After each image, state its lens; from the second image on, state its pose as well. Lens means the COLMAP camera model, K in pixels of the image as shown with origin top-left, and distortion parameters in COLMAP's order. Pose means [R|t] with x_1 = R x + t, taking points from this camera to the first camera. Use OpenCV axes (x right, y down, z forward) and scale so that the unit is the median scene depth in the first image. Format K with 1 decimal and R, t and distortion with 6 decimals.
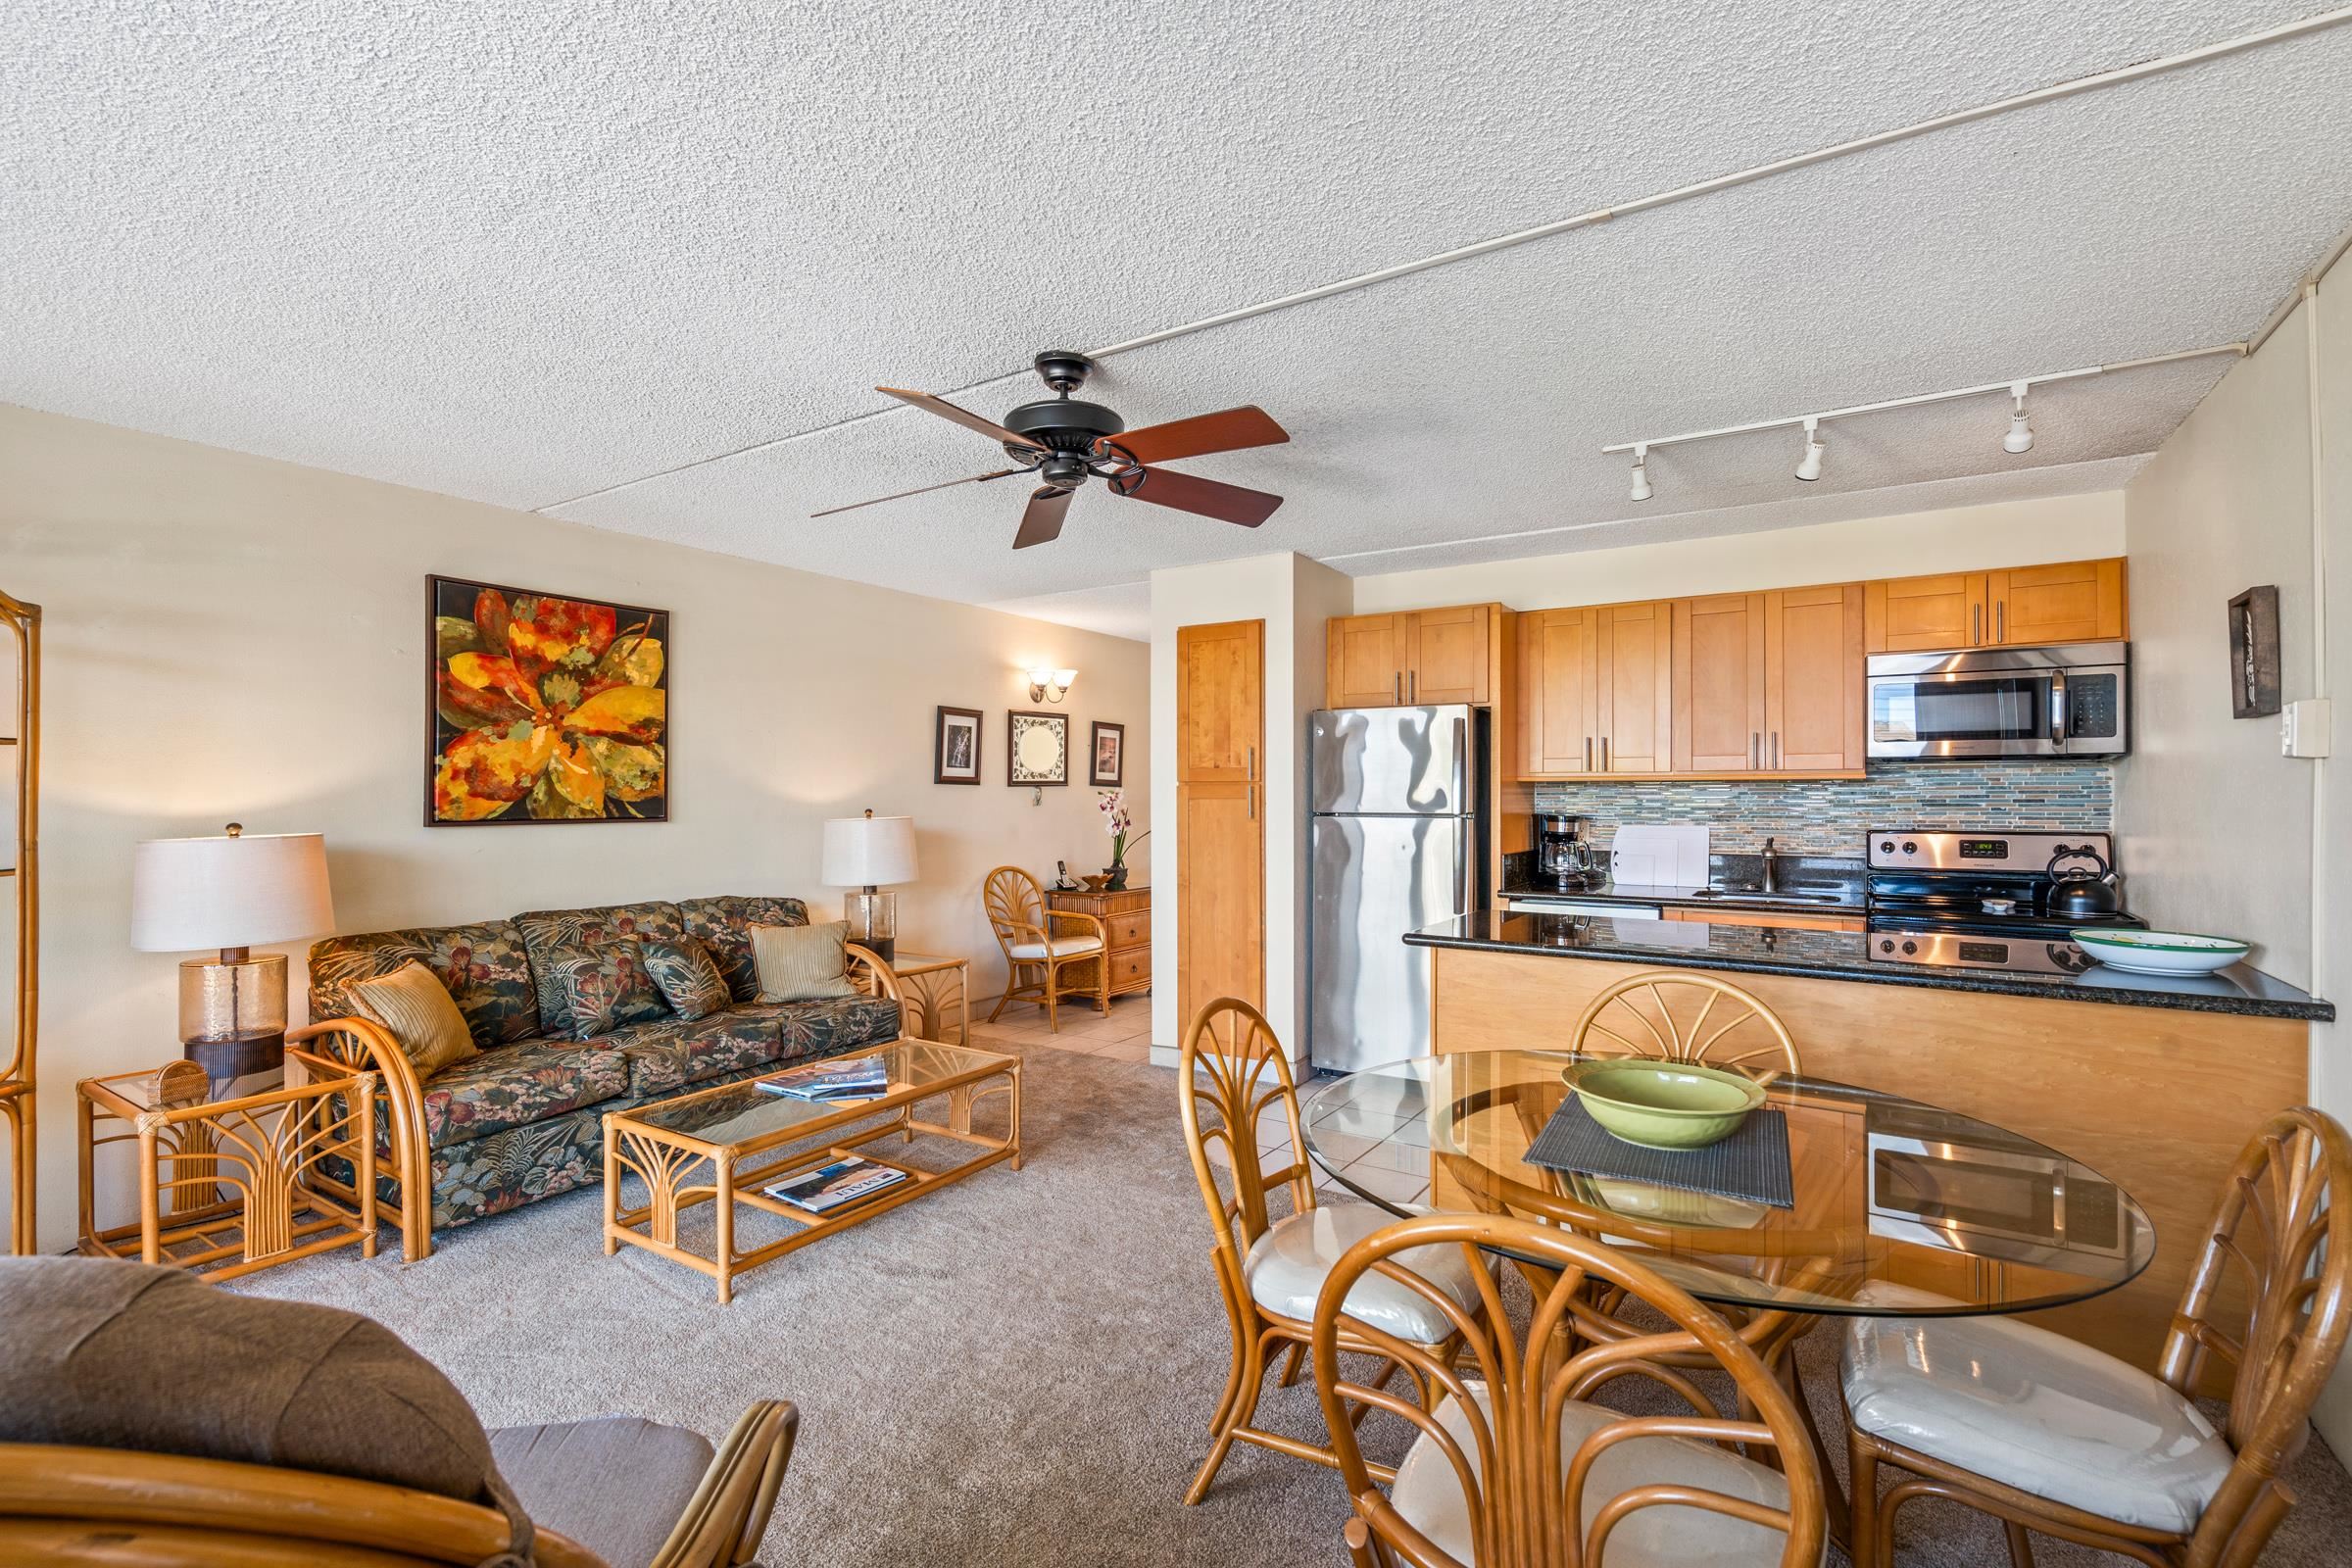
lens RADIAL K [[1043.4, 0, 1177.1], [0, 1043.4, 792.5], [0, 0, 1]] dist [-0.003961, 0.000969]
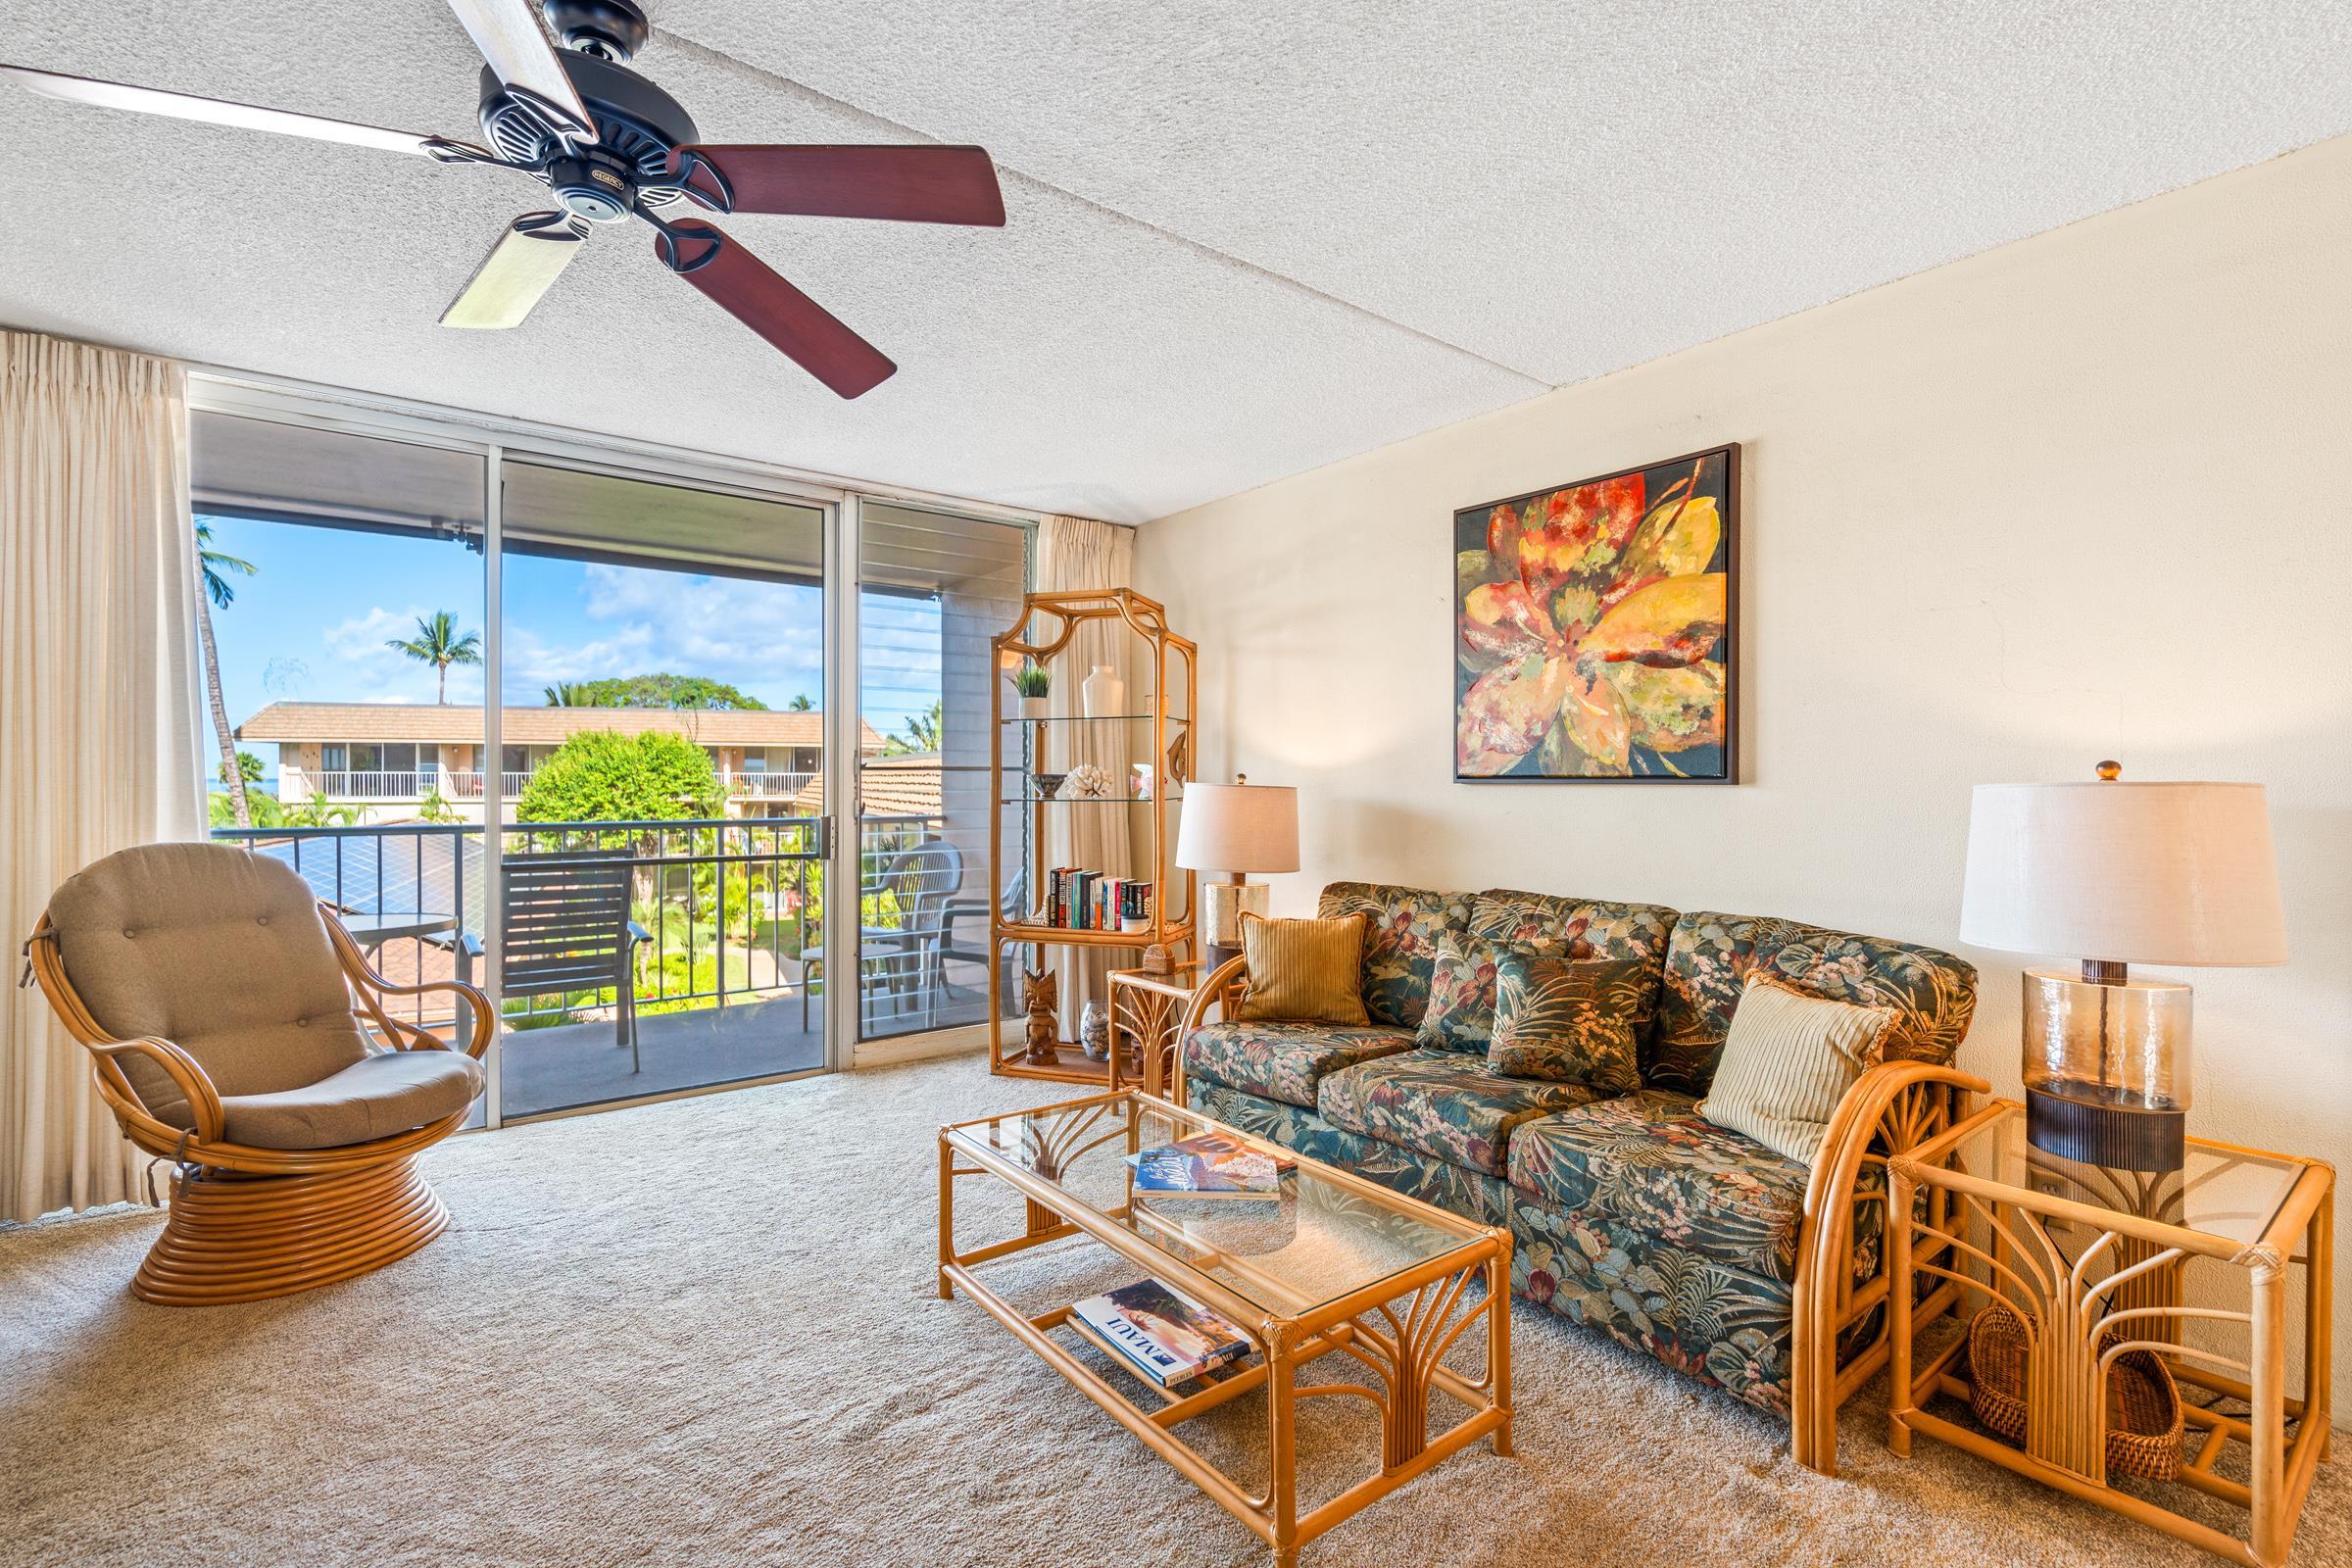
lens RADIAL K [[1077.6, 0, 1168.4], [0, 1077.6, 777.9], [0, 0, 1]] dist [-0.000967, -0.000058]
pose [[-0.343514, -0.002698, -0.939144, 0.252118], [0.000416, 0.999995, -0.003025, 0.029071], [0.939147, -0.001430, -0.343511, 1.011577]]
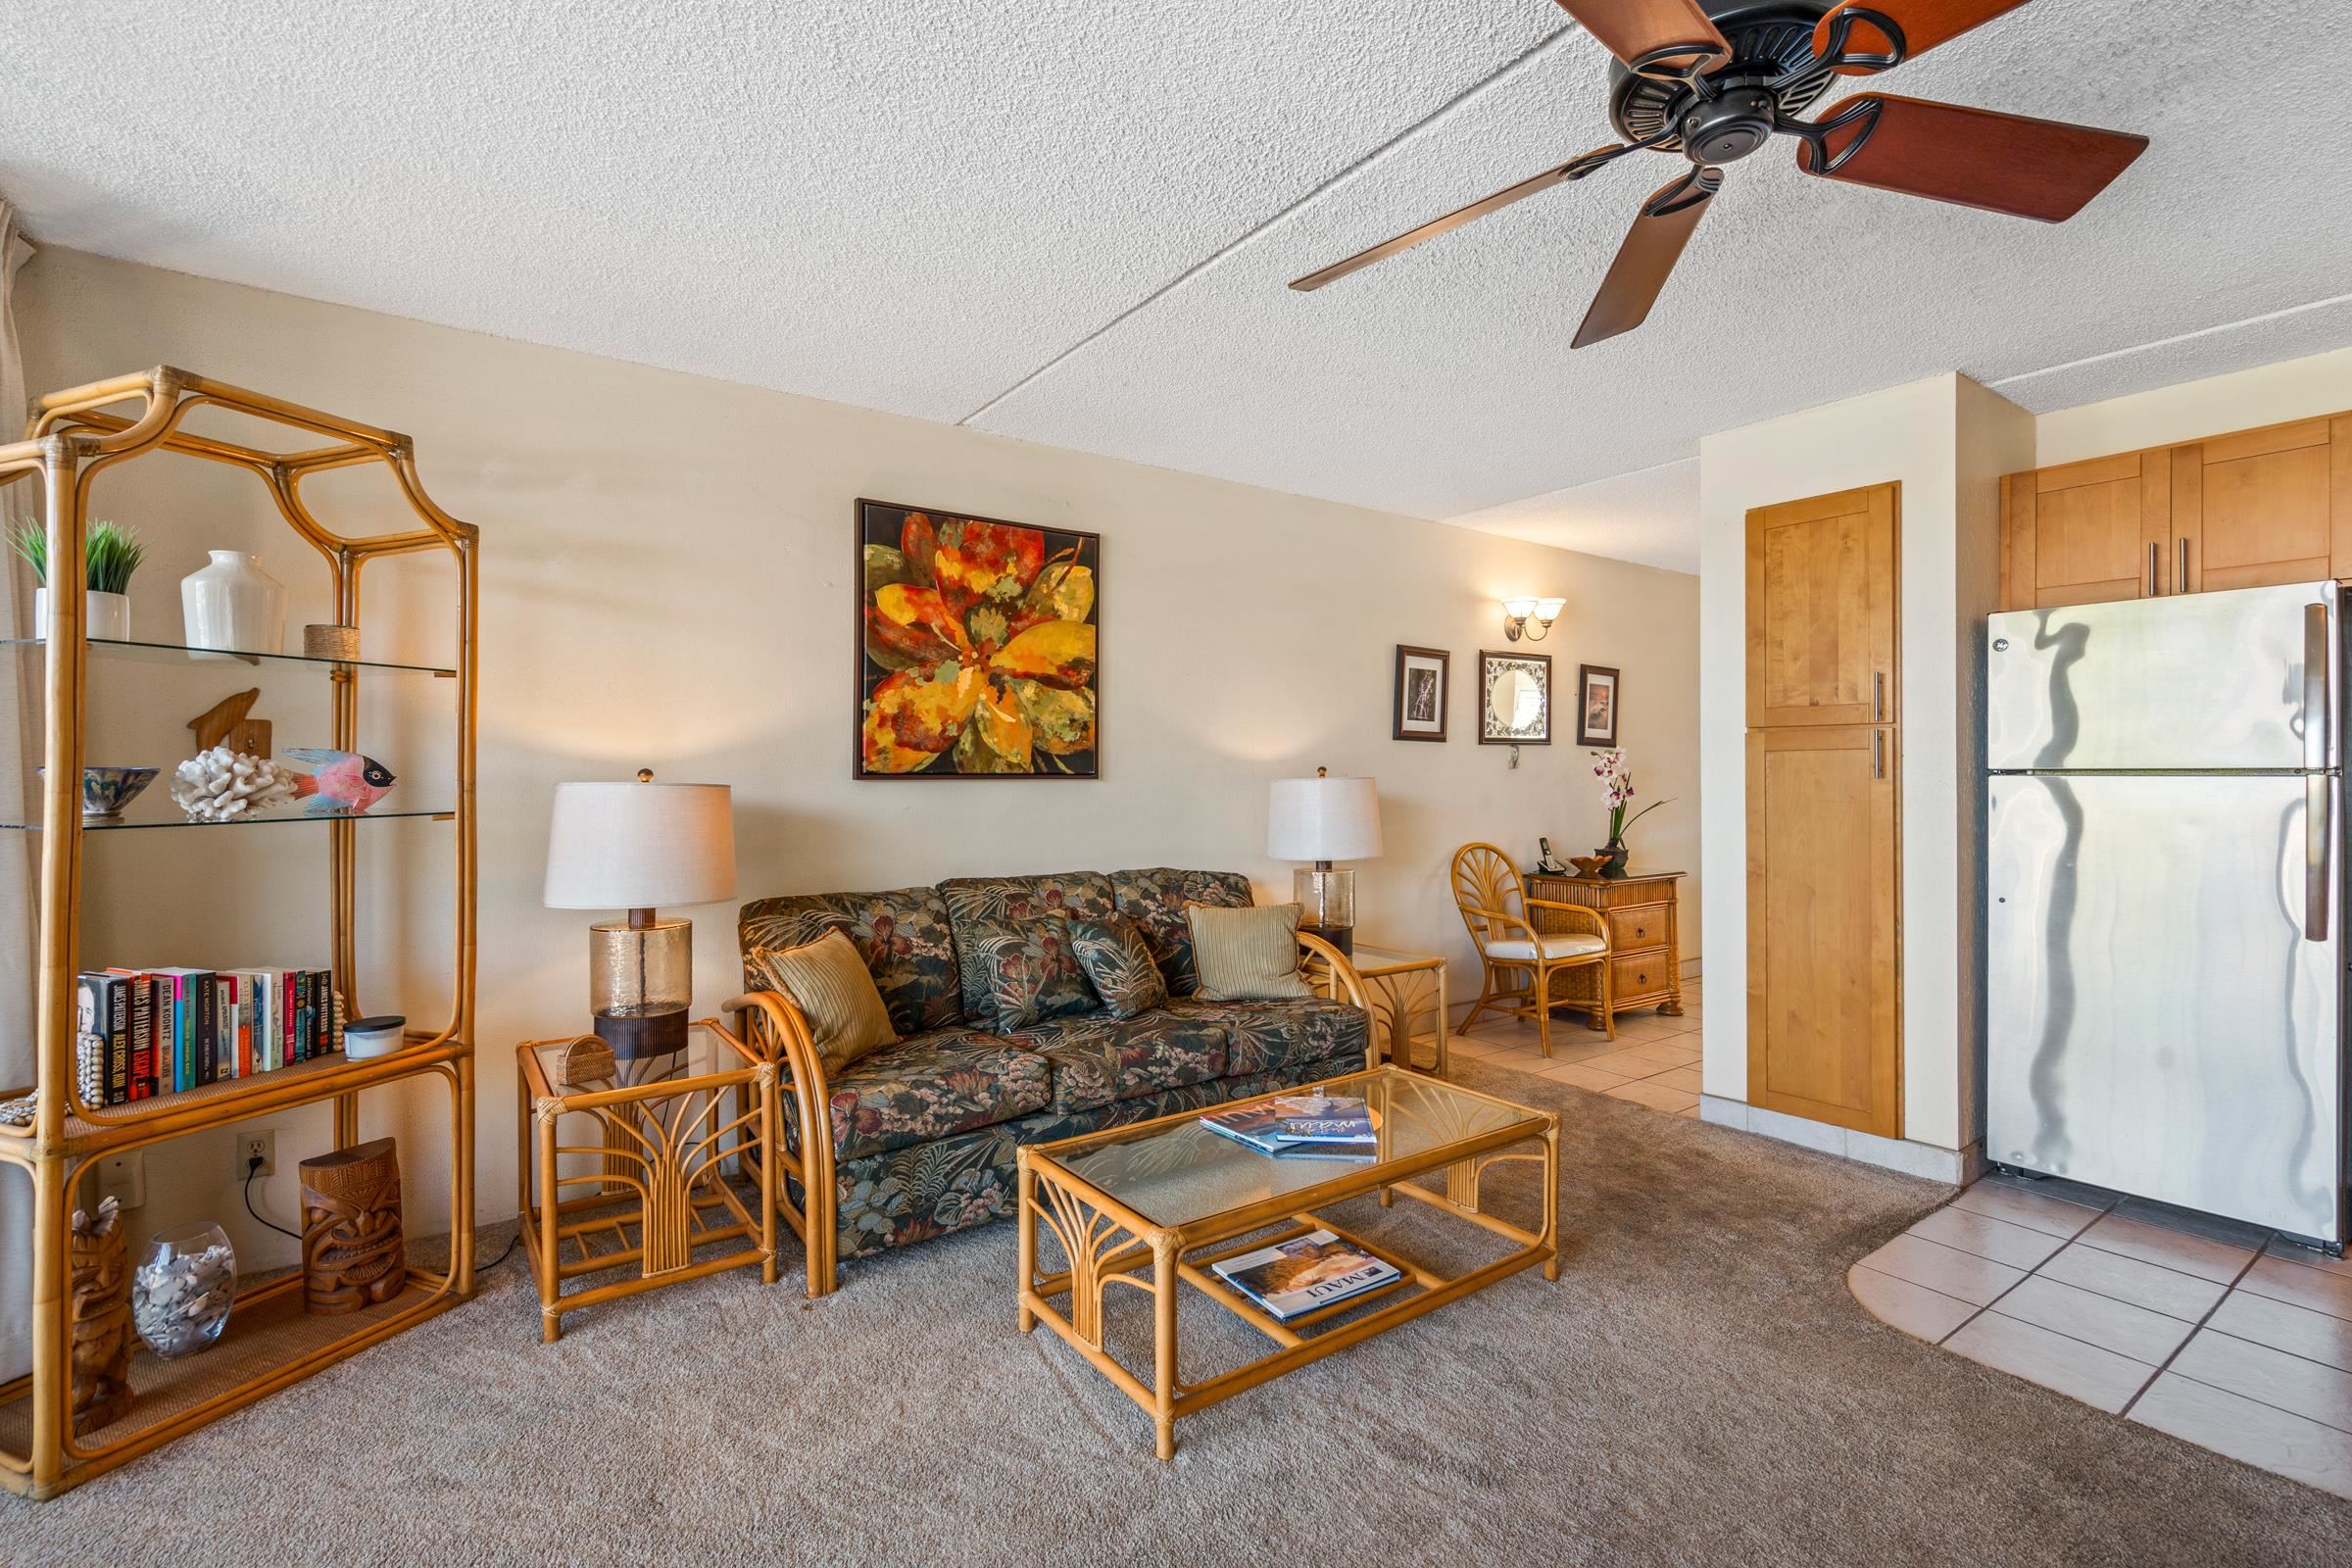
lens RADIAL K [[1066.1, 0, 1180.8], [0, 1066.1, 770.1], [0, 0, 1]] dist [0.000682, 0.000651]
pose [[0.926978, -0.001206, -0.375114, -0.107304], [0.000952, 0.999999, -0.000861, 0.024139], [0.375114, 0.000441, 0.926978, 0.235457]]
